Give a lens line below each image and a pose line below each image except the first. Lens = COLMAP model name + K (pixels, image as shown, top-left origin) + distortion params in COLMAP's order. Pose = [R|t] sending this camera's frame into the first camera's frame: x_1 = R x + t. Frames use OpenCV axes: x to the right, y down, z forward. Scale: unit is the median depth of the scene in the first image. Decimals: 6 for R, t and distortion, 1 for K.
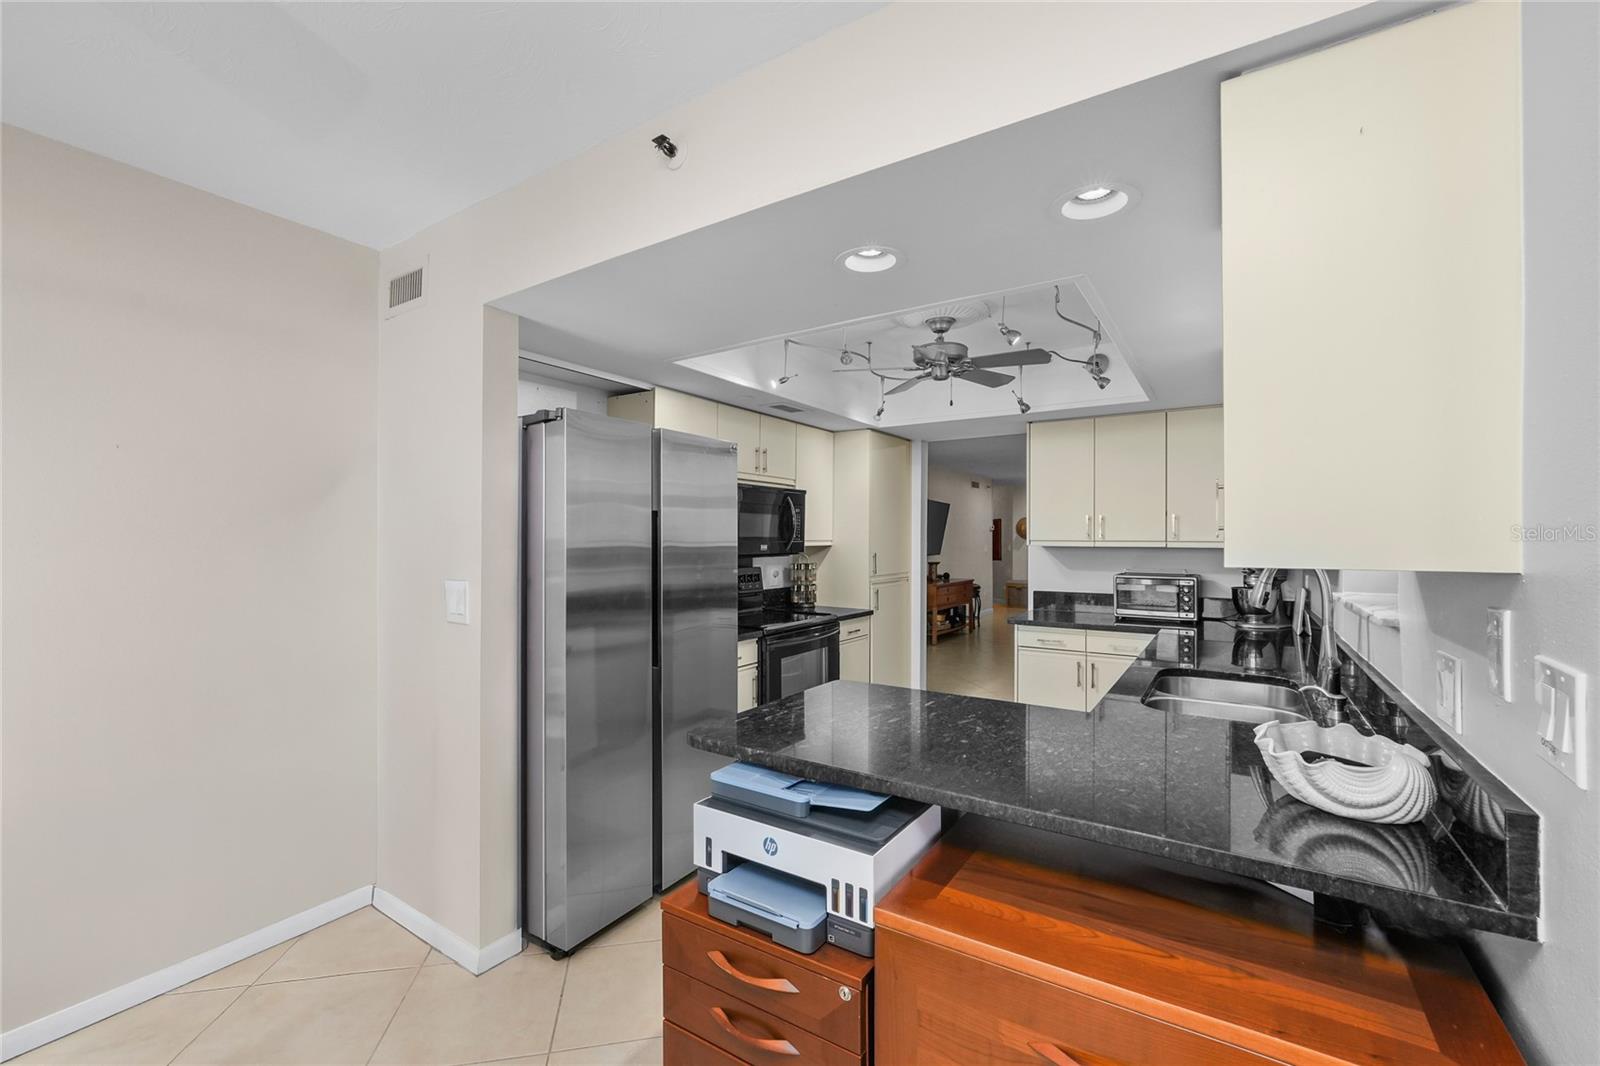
lens RADIAL K [[676.2, 0, 797.3], [0, 676.2, 534.6], [0, 0, 1]] dist [-0.004274, 0.000024]
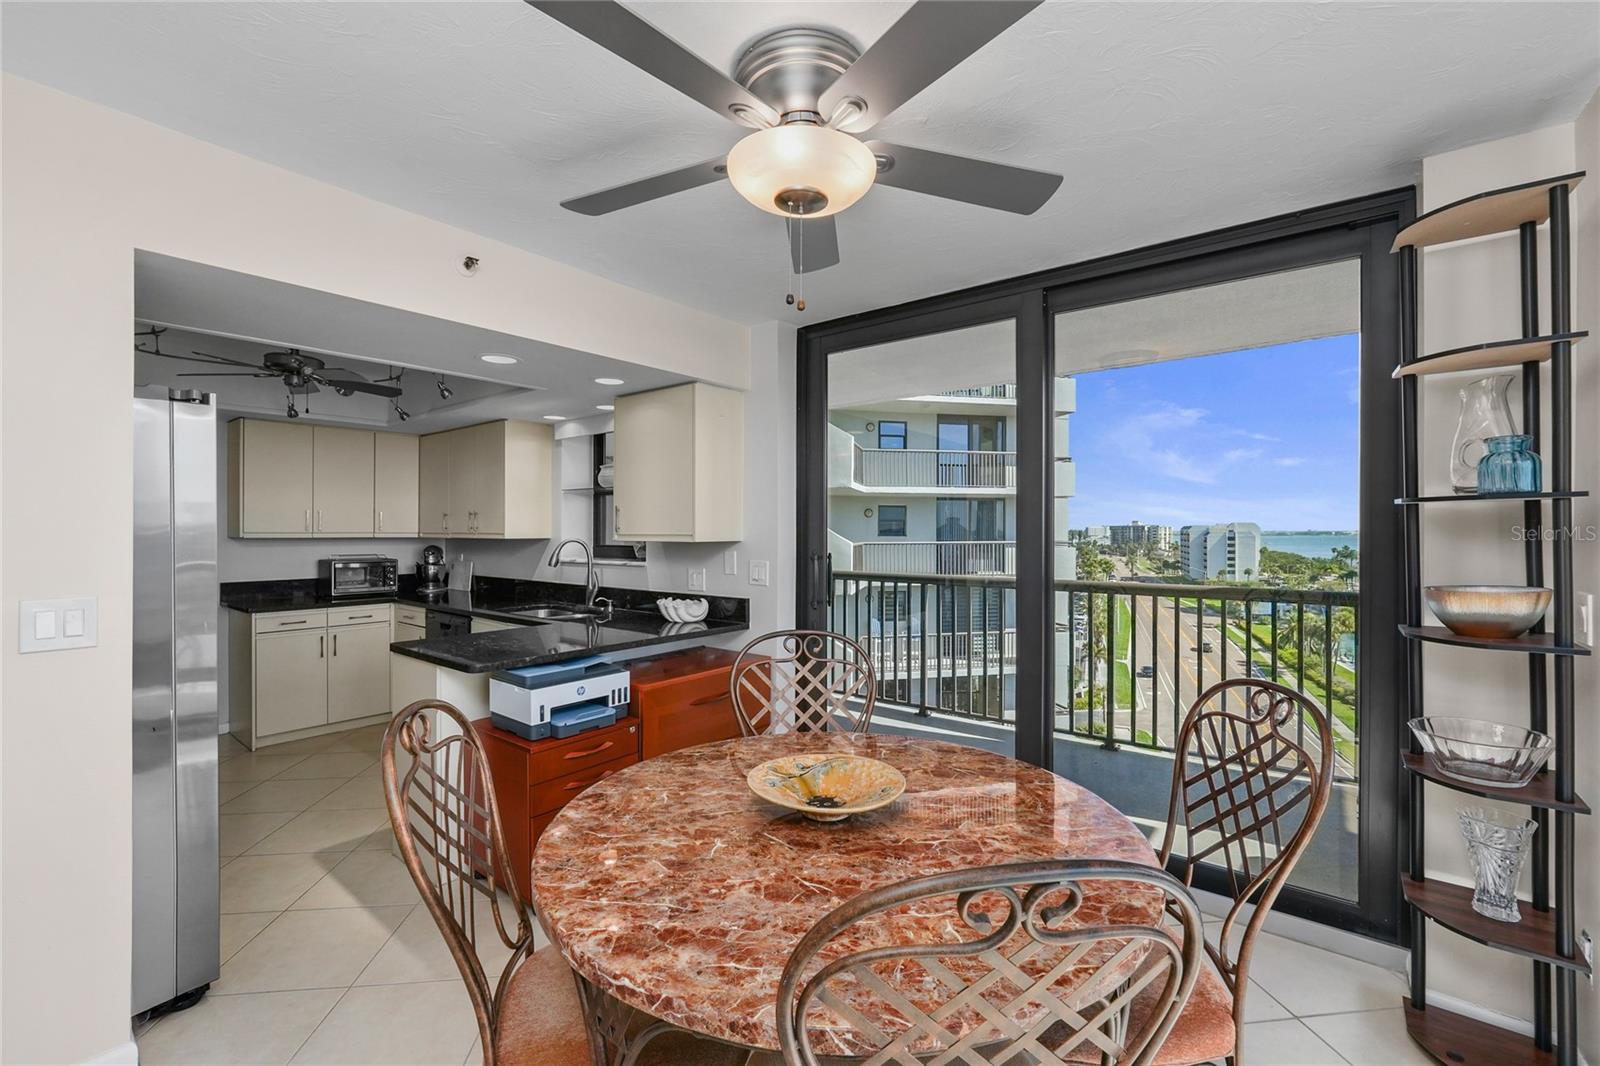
lens RADIAL K [[676.2, 0, 797.3], [0, 676.2, 534.6], [0, 0, 1]] dist [-0.004274, 0.000024]
pose [[0.091384, -0.007526, 0.995787, -1.800904], [-0.007749, 0.999936, 0.008268, -0.010541], [-0.995786, -0.008472, 0.091320, 0.190021]]
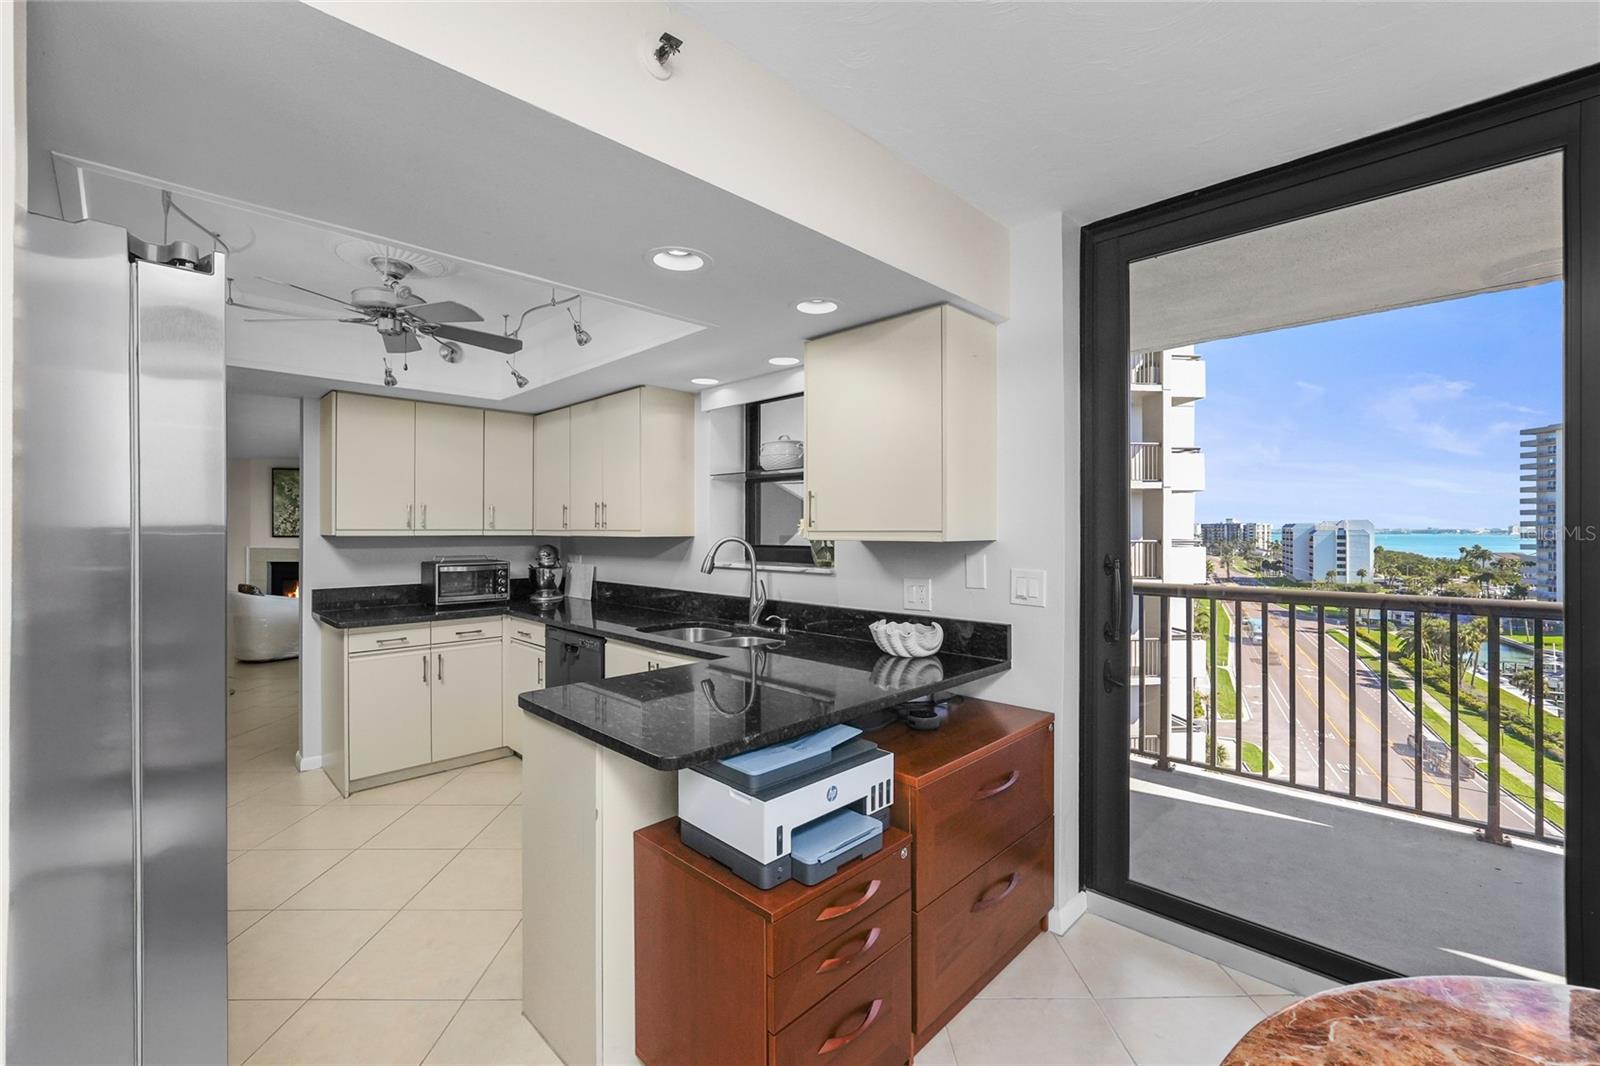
lens RADIAL K [[669.5, 0, 800.9], [0, 669.5, 529.7], [0, 0, 1]] dist [-0.000670, -0.000022]
pose [[0.194673, -0.002218, 0.980866, -1.096195], [-0.006284, 0.999974, 0.003508, 0.005874], [-0.980848, -0.006847, 0.194655, 0.779292]]
